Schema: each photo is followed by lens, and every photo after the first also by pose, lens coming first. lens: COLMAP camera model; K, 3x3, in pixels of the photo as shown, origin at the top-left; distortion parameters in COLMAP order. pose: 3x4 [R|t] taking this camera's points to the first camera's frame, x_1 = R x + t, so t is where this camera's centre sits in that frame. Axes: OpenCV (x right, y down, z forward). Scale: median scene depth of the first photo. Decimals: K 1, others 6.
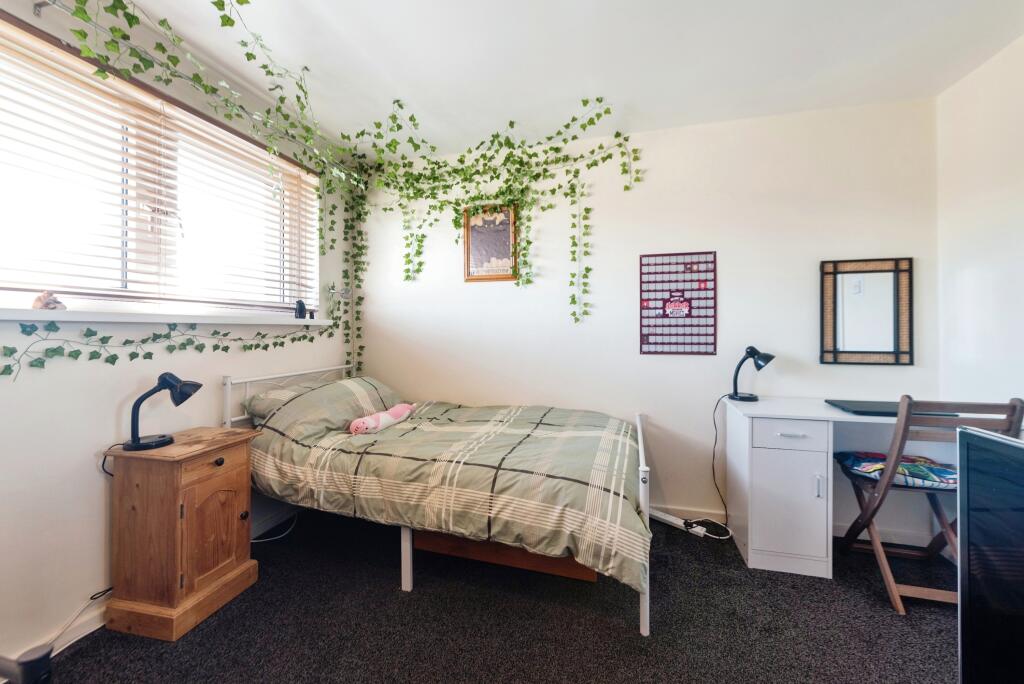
lens RADIAL K [[409.1, 0, 512.8], [0, 409.1, 332.2], [0, 0, 1]] dist [0.002829, -0.000727]
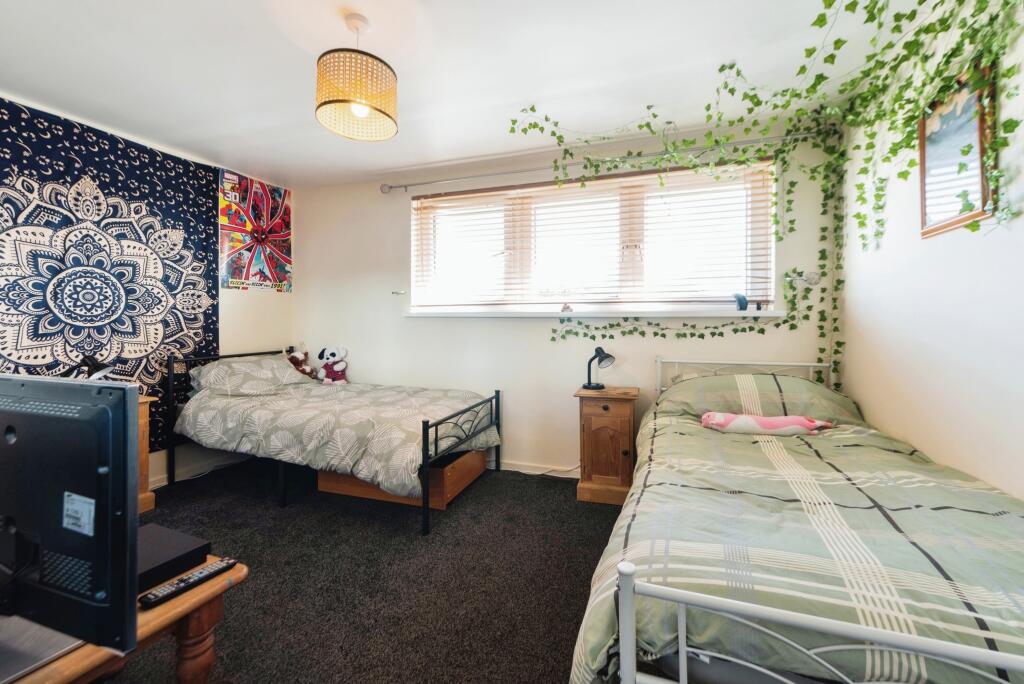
lens RADIAL K [[409.1, 0, 545.2], [0, 409.1, 320.1], [0, 0, 1]] dist [0.002829, -0.000727]
pose [[-0.052133, 0.003070, -0.998635, 0.637377], [-0.004015, 0.999987, 0.003283, -0.012282], [0.998632, 0.004181, -0.052120, 0.667284]]
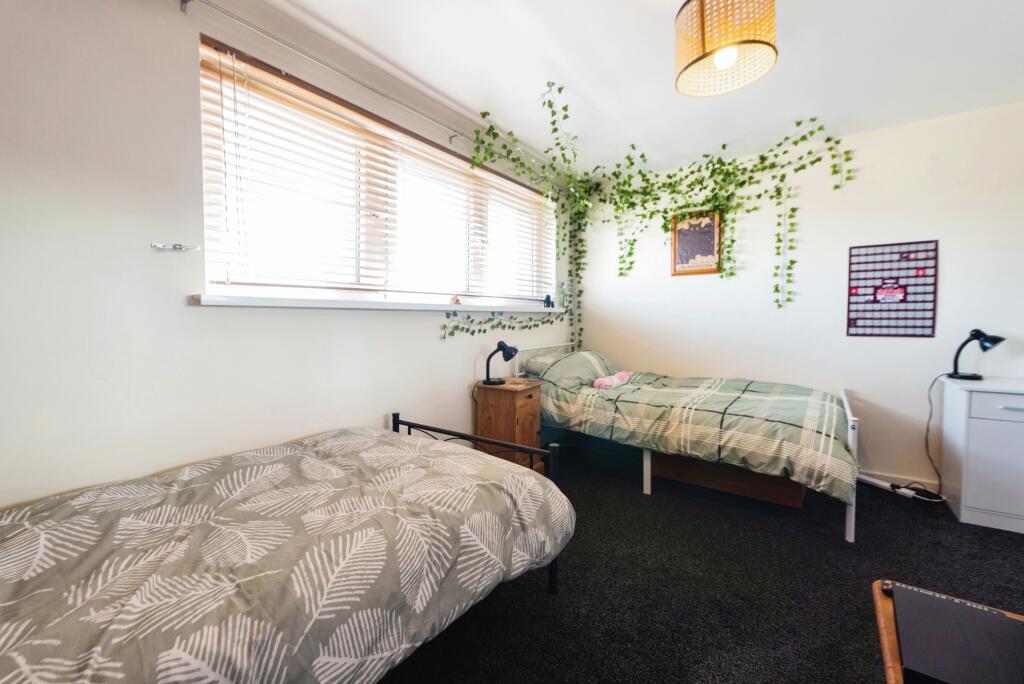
lens RADIAL K [[409.1, 0, 509.7], [0, 409.1, 335.5], [0, 0, 1]] dist [0.002829, -0.000727]
pose [[0.933857, 0.013458, -0.357393, -0.165540], [0.001013, 0.999188, 0.040274, 0.006410], [0.357645, -0.037972, 0.933085, -0.416929]]
